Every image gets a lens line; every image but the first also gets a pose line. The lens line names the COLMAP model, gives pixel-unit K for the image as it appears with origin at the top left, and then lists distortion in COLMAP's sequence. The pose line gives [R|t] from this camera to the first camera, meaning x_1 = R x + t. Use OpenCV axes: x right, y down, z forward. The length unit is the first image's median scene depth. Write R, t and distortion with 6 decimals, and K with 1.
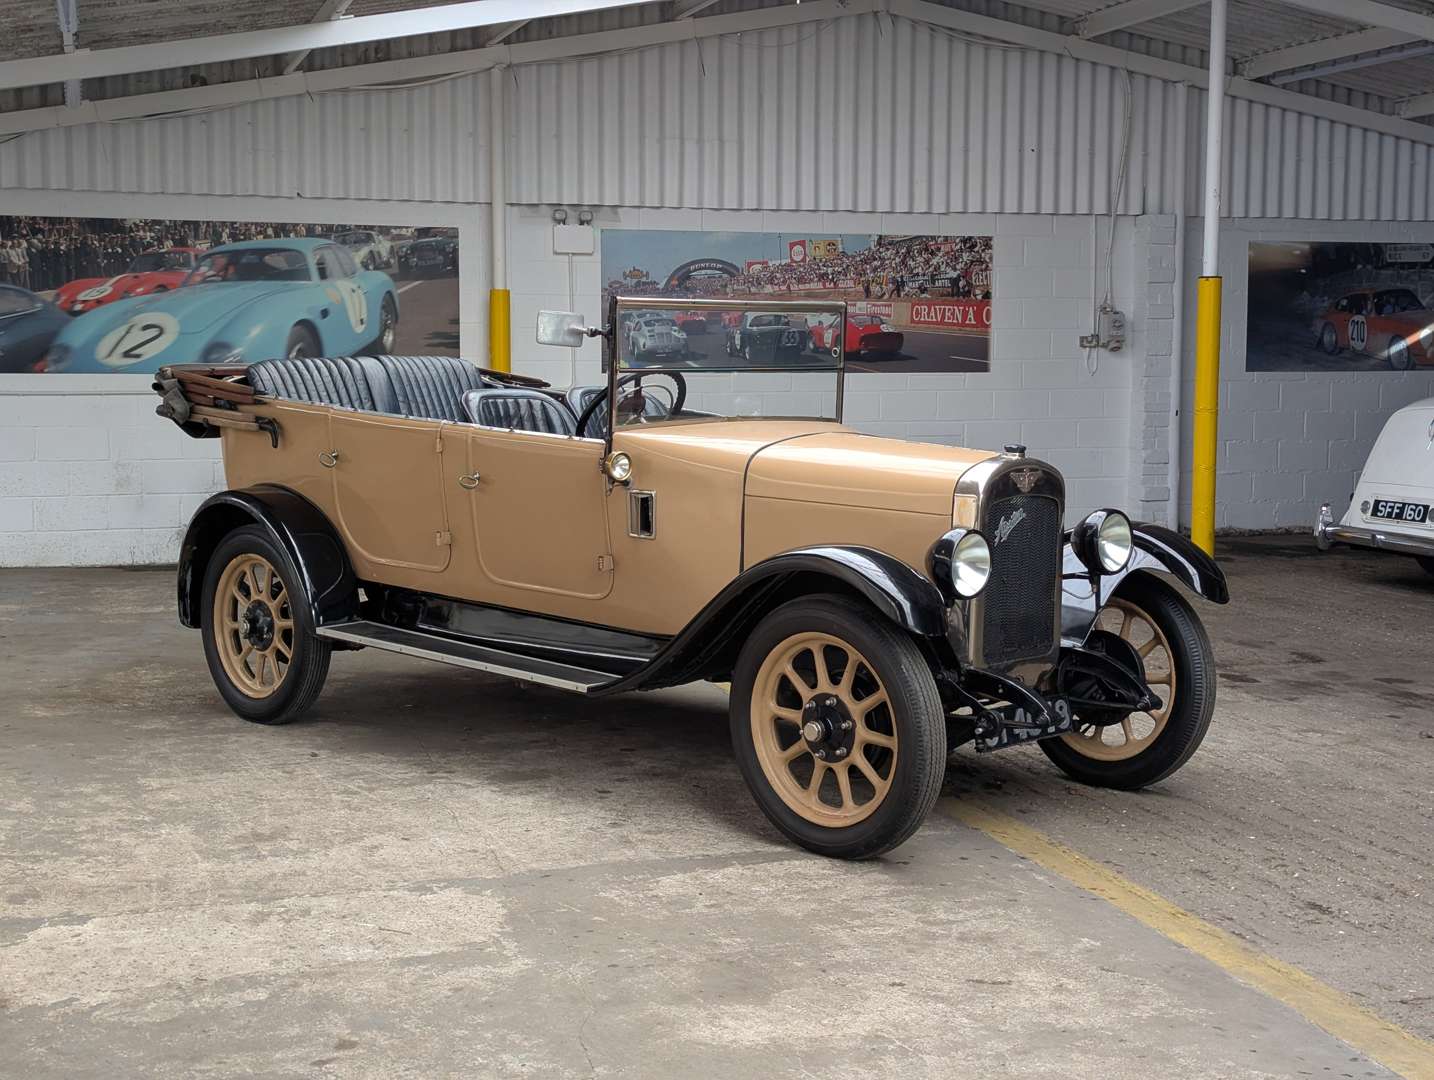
lens RADIAL K [[2106.8, 0, 691.2], [0, 2106.8, 543.4], [0, 0, 1]] dist [0.110982, -0.186584]
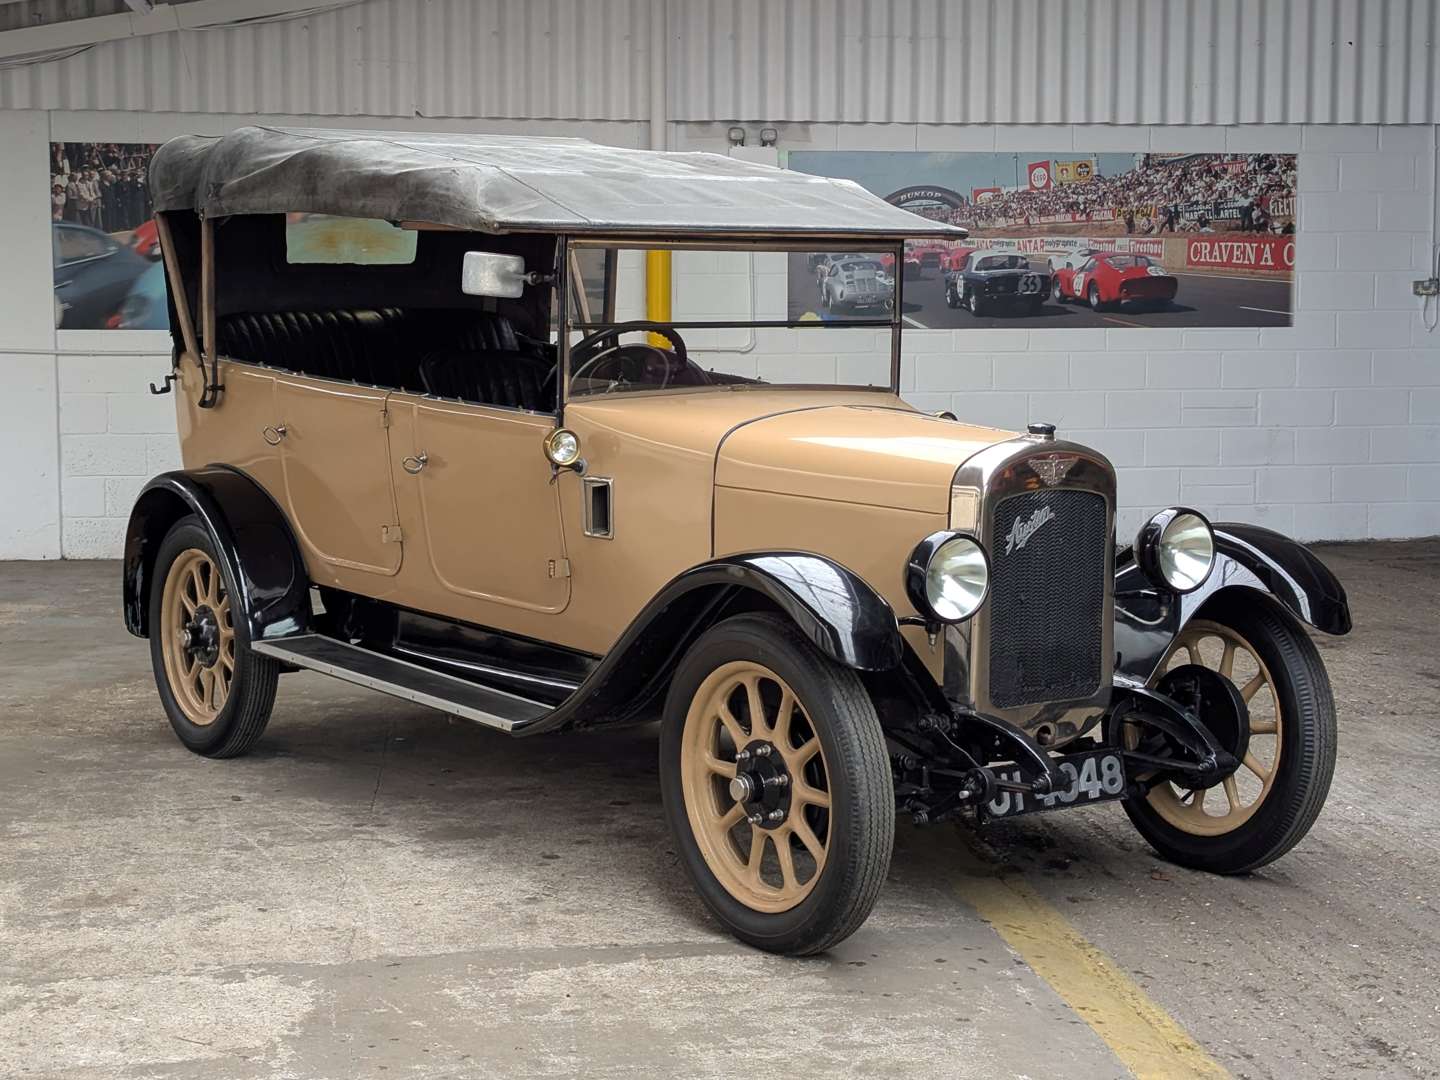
lens RADIAL K [[2549.8, 0, 719.4], [0, 2549.8, 521.9], [0, 0, 1]] dist [0.146017, -0.404171]
pose [[0.987972, 0.011732, -0.154190, 0.089774], [-0.012467, 0.999915, -0.003801, -0.002765], [0.154132, 0.005678, 0.988034, 0.031260]]
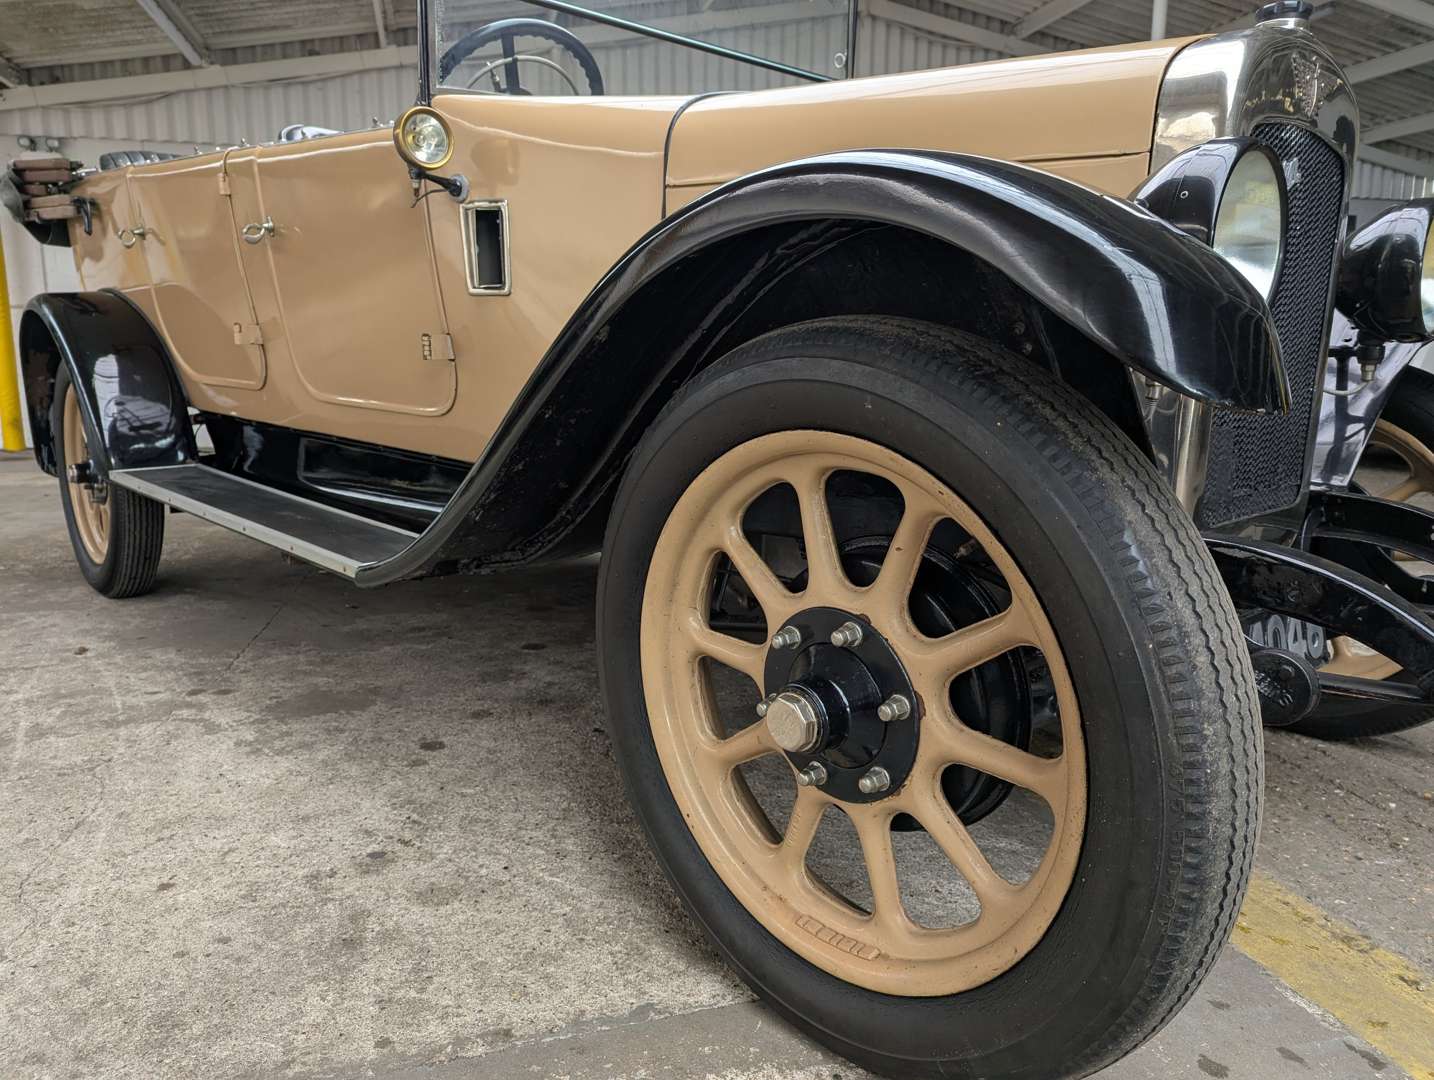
lens RADIAL K [[1012.8, 0, 717.0], [0, 1012.8, 540.0], [0, 0, 1]] dist [0.054876, -0.002610]
pose [[0.999576, 0.007422, -0.028150, 0.023213], [-0.005422, 0.997500, 0.070457, 0.022460], [0.028602, -0.070274, 0.997118, 0.389463]]
